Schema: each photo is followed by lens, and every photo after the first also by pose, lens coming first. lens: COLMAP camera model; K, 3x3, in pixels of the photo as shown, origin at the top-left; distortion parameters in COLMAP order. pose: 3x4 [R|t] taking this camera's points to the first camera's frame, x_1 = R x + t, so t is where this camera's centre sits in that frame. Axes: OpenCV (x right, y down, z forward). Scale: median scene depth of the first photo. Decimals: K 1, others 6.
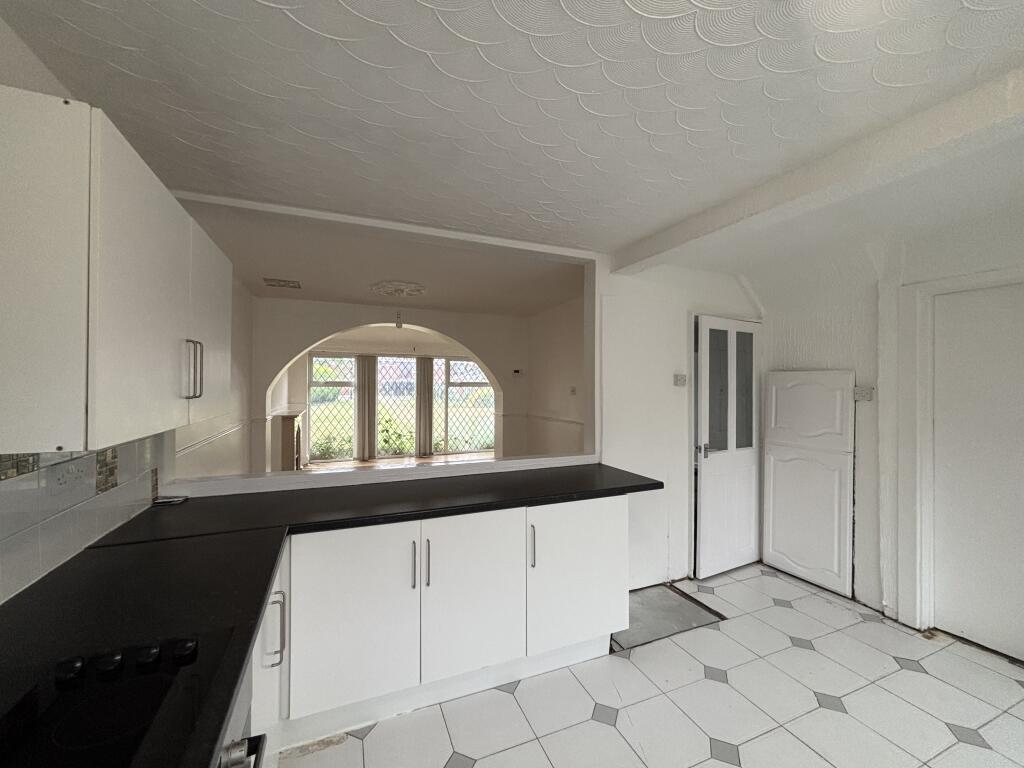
lens RADIAL K [[409.7, 0, 512.0], [0, 409.7, 384.0], [0, 0, 1]] dist [0.002373, 0.000099]
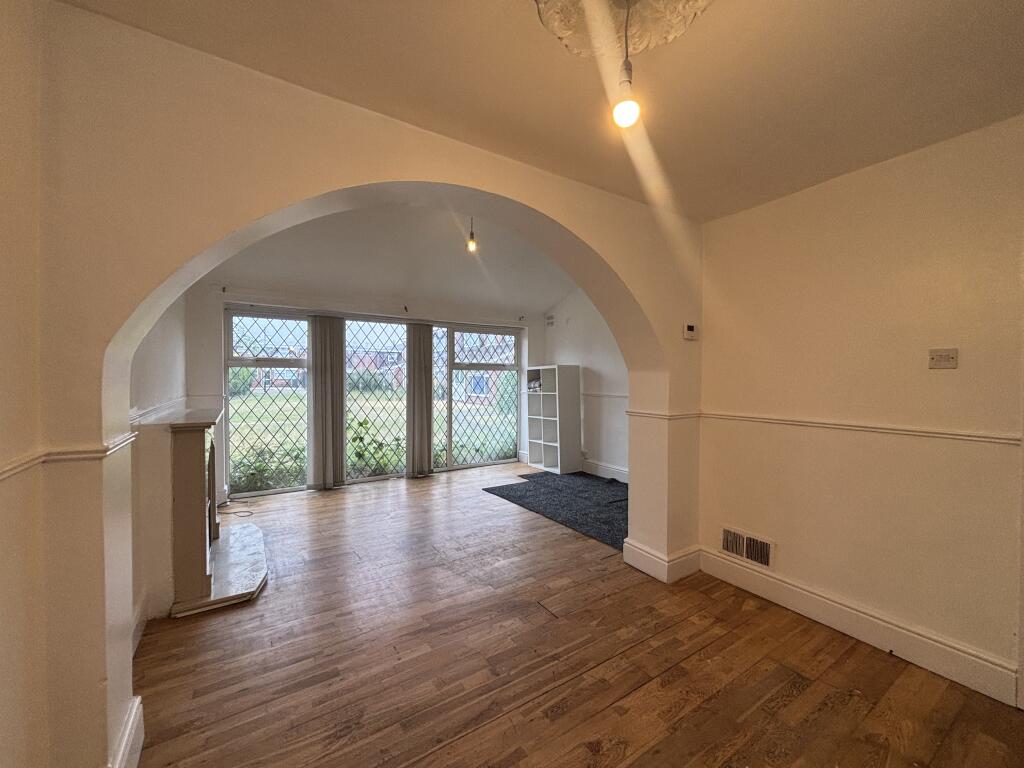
lens RADIAL K [[415.3, 0, 512.0], [0, 415.3, 384.0], [0, 0, 1]] dist [-0.002488, -0.000062]
pose [[0.986066, -0.001580, 0.166347, -0.181101], [-0.002095, 0.999758, 0.021915, 0.015930], [-0.166342, -0.021959, 0.985824, 0.331788]]
